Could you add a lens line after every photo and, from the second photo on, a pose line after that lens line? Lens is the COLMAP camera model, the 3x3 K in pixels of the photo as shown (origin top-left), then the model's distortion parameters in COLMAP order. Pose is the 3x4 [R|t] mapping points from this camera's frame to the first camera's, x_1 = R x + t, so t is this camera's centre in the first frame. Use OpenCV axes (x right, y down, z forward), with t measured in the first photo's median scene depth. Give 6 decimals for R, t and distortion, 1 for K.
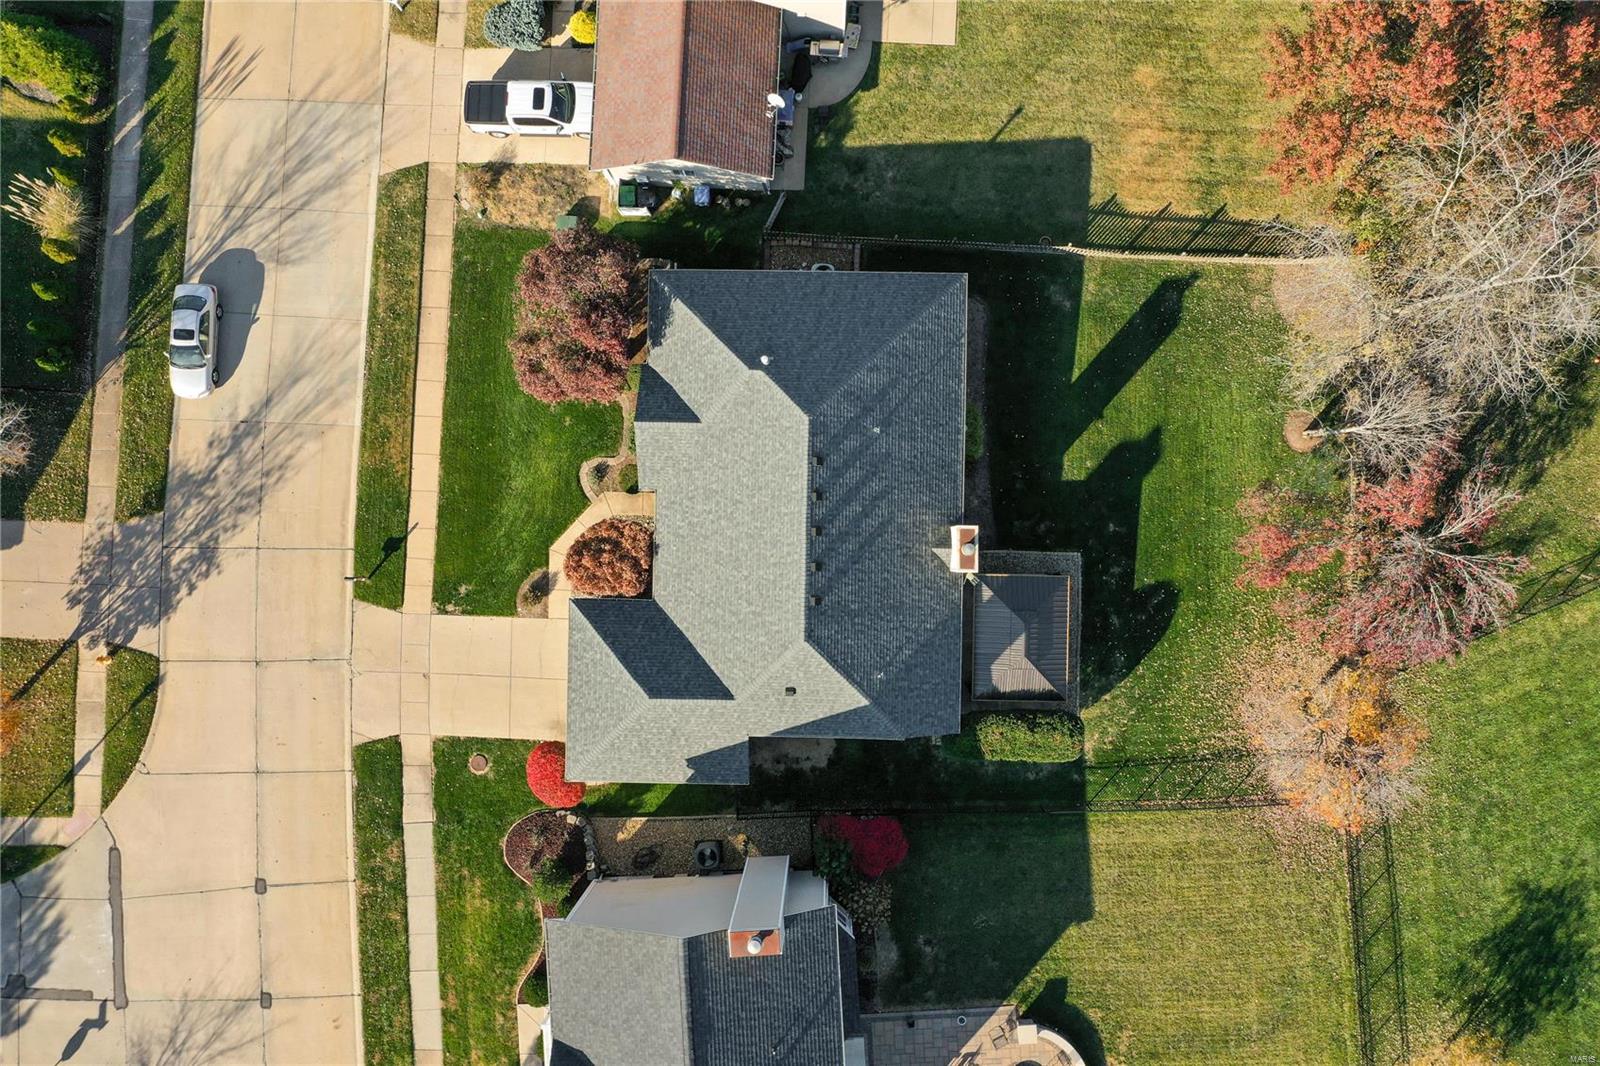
lens RADIAL K [[1240.8, 0, 800.0], [0, 1240.8, 533.0], [0, 0, 1]] dist [-0.004977, 0.006309]
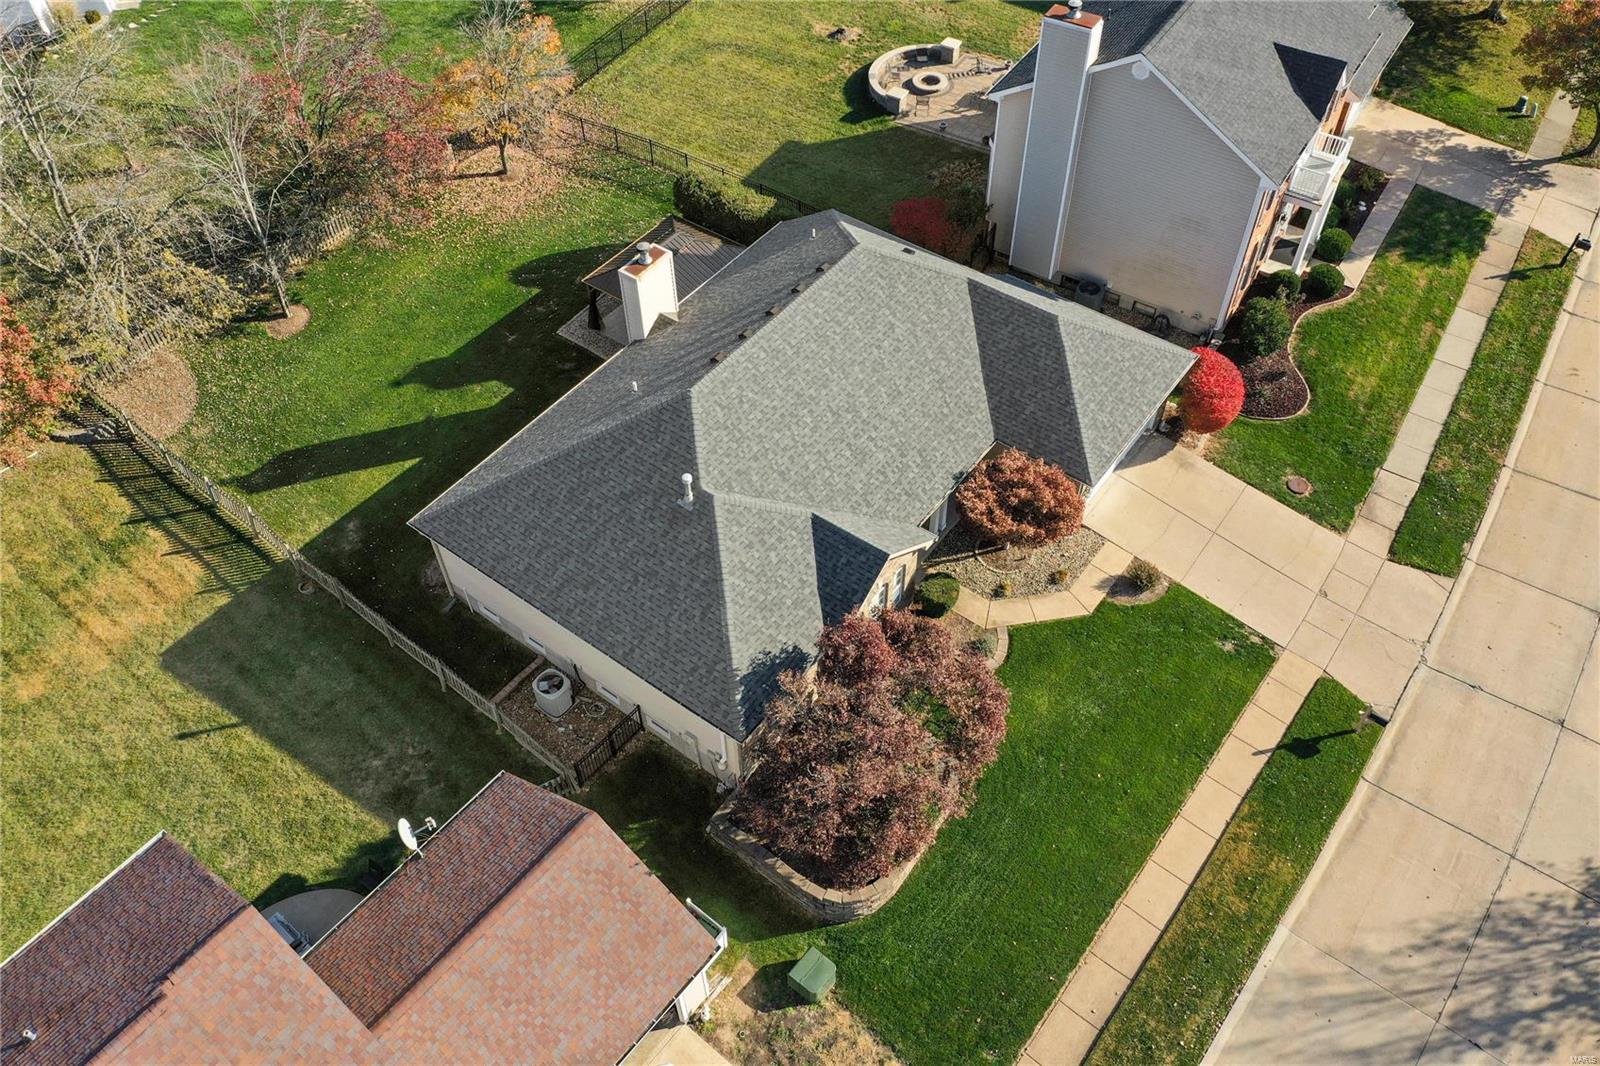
lens RADIAL K [[1240.8, 0, 800.0], [0, 1240.8, 533.0], [0, 0, 1]] dist [-0.004977, 0.006309]
pose [[-0.810112, -0.425008, 0.403840, -0.332611], [0.585652, -0.618418, 0.523996, -0.430251], [0.027039, 0.661005, 0.749894, 0.418270]]
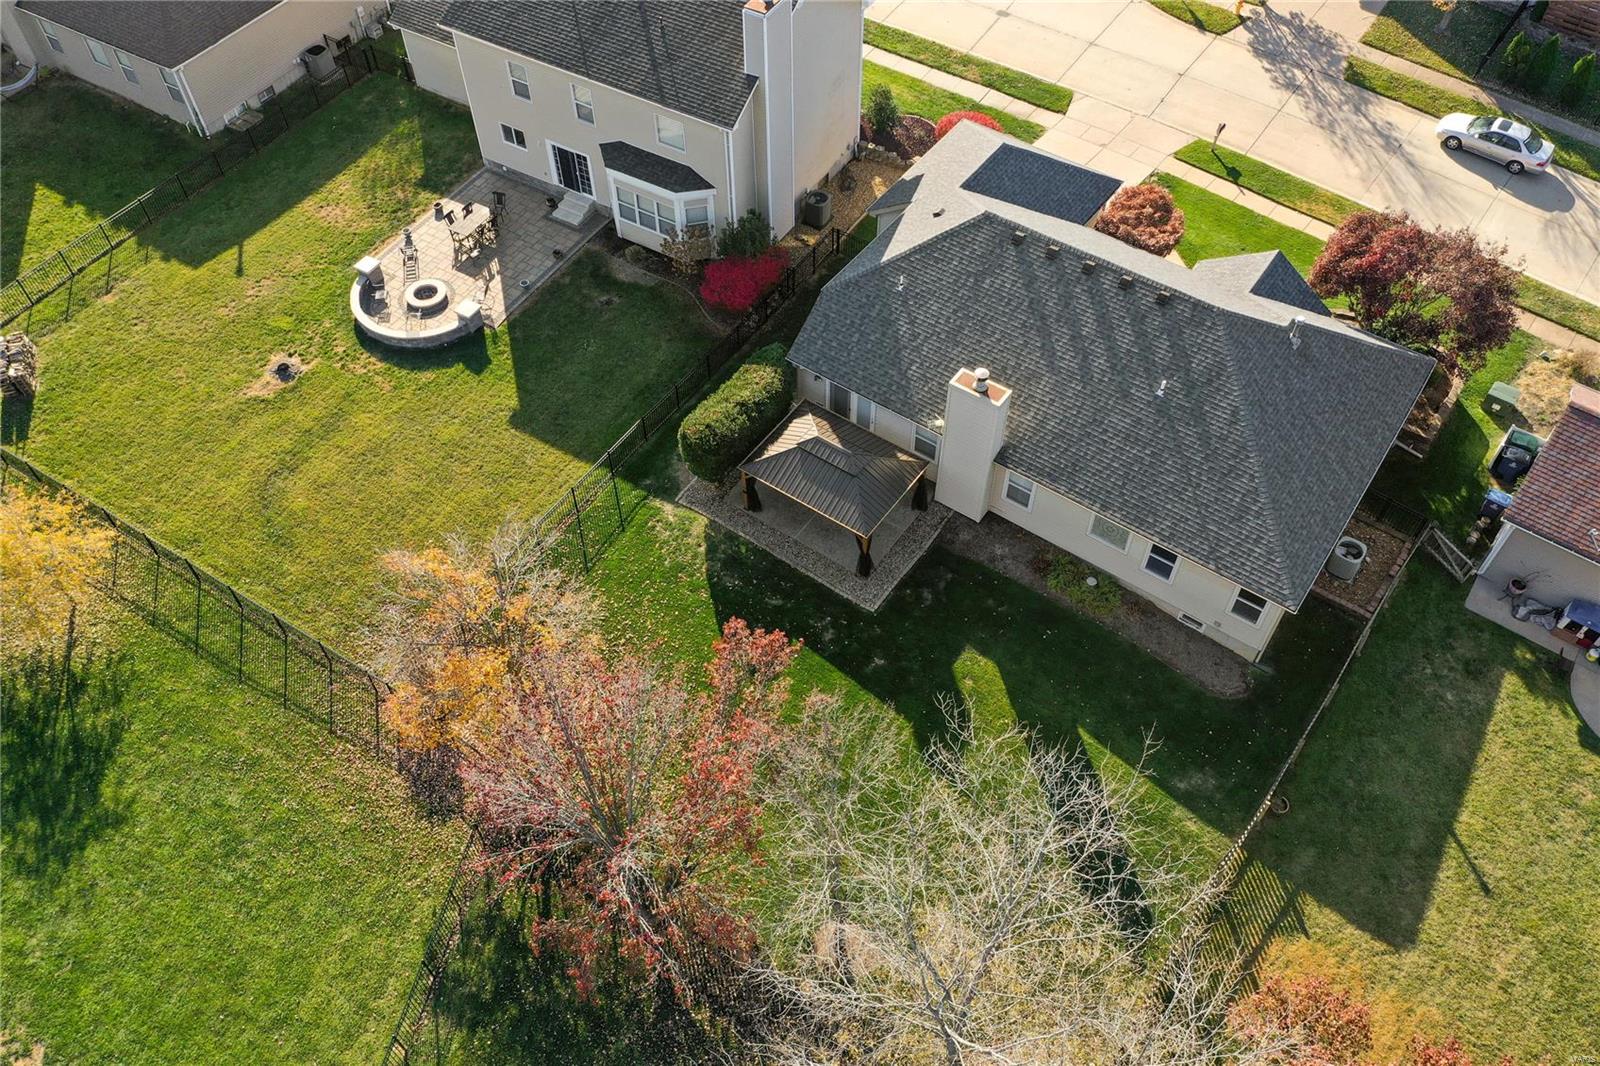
lens RADIAL K [[1246.4, 0, 800.0], [0, 1246.4, 533.0], [0, 0, 1]] dist [0.001607, -0.008537]
pose [[-0.565059, 0.666329, -0.486533, 0.577778], [-0.824616, -0.436985, 0.359238, -0.196108], [0.026763, 0.604194, 0.796388, 0.351591]]
